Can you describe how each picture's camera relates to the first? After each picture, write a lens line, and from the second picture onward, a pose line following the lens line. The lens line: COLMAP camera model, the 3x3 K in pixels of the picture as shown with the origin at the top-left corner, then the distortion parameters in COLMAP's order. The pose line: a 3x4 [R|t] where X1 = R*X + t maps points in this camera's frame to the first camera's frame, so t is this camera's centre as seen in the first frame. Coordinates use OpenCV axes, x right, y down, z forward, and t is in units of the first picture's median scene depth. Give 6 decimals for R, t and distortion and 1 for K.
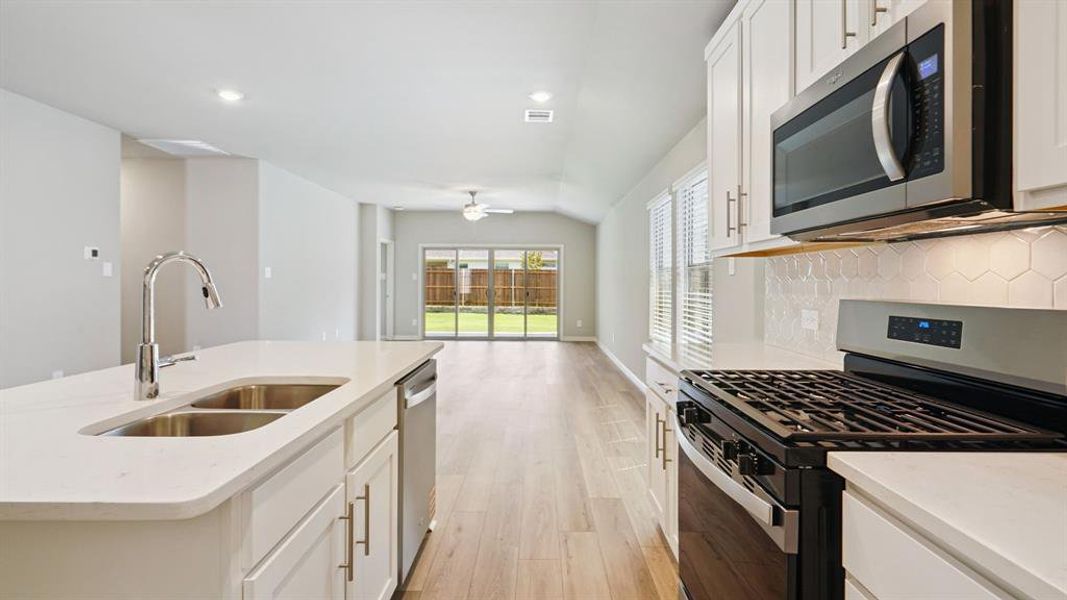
lens RADIAL K [[503.7, 0, 535.4], [0, 503.7, 282.8], [0, 0, 1]] dist [0.000333, 0.000020]
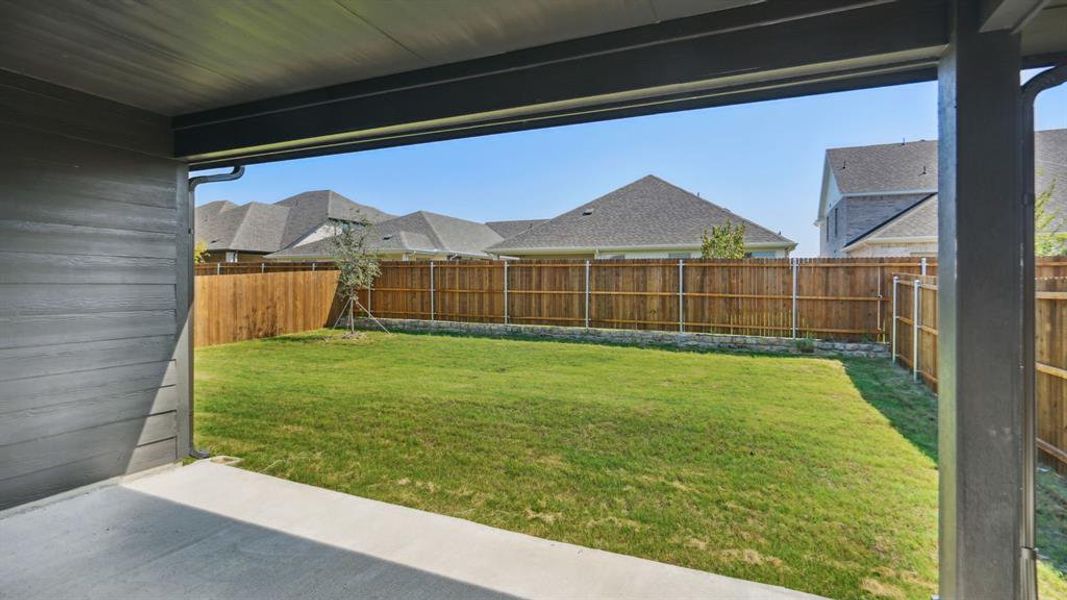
lens RADIAL K [[497.0, 0, 536.9], [0, 497.0, 302.8], [0, 0, 1]] dist [-0.000674, -0.000158]
pose [[0.916415, 0.015836, -0.399916, 0.201392], [-0.002407, 0.999417, 0.034058, 0.005601], [0.400222, -0.030249, 0.915919, 4.399807]]
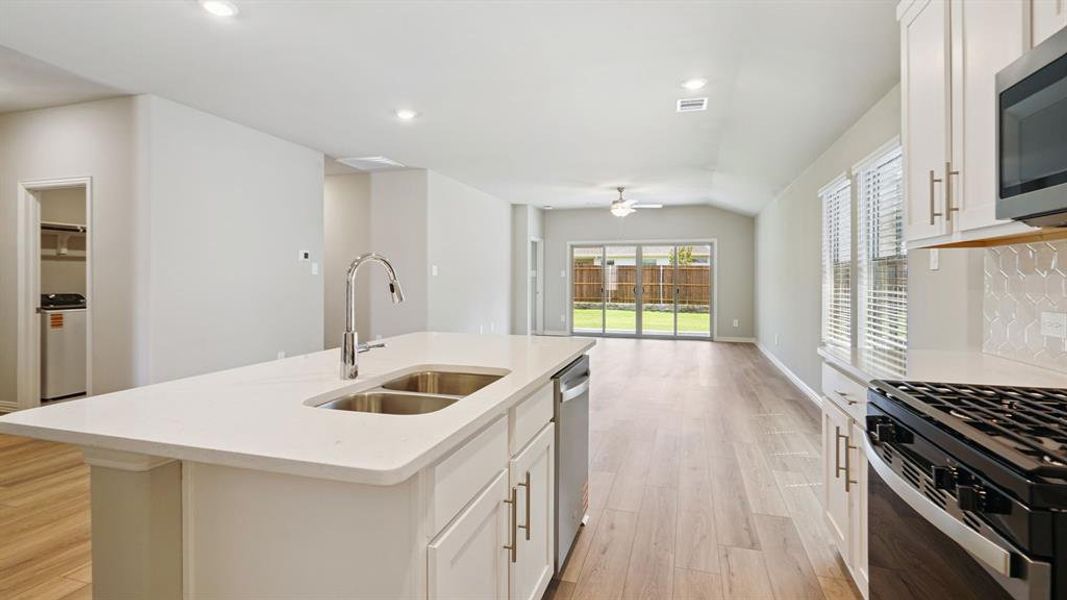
lens RADIAL K [[504.7, 0, 532.3], [0, 504.7, 276.7], [0, 0, 1]] dist [-0.000788, -0.000236]
pose [[0.957311, -0.003517, -0.289038, -0.012487], [0.001873, 0.999980, -0.005965, 0.000135], [0.289053, 0.005169, 0.957299, -0.002017]]
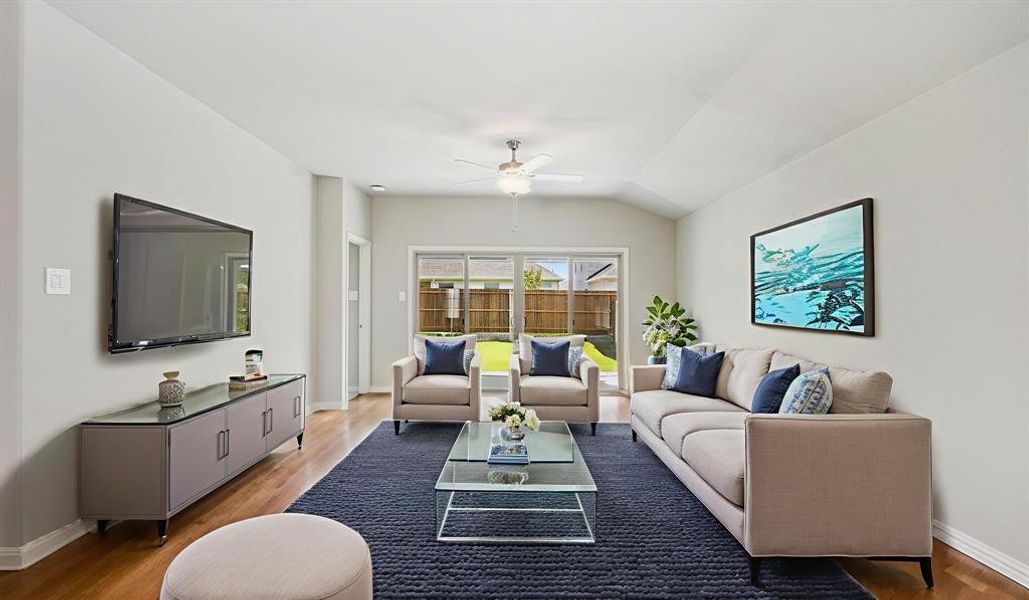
lens RADIAL K [[493.0, 0, 513.5], [0, 493.0, 295.3], [0, 0, 1]] dist [-0.002276, -0.000227]
pose [[0.999964, 0.000708, 0.008429, -0.418424], [-0.000543, 0.999810, -0.019481, -0.005082], [-0.008441, 0.019476, 0.999775, 1.505907]]
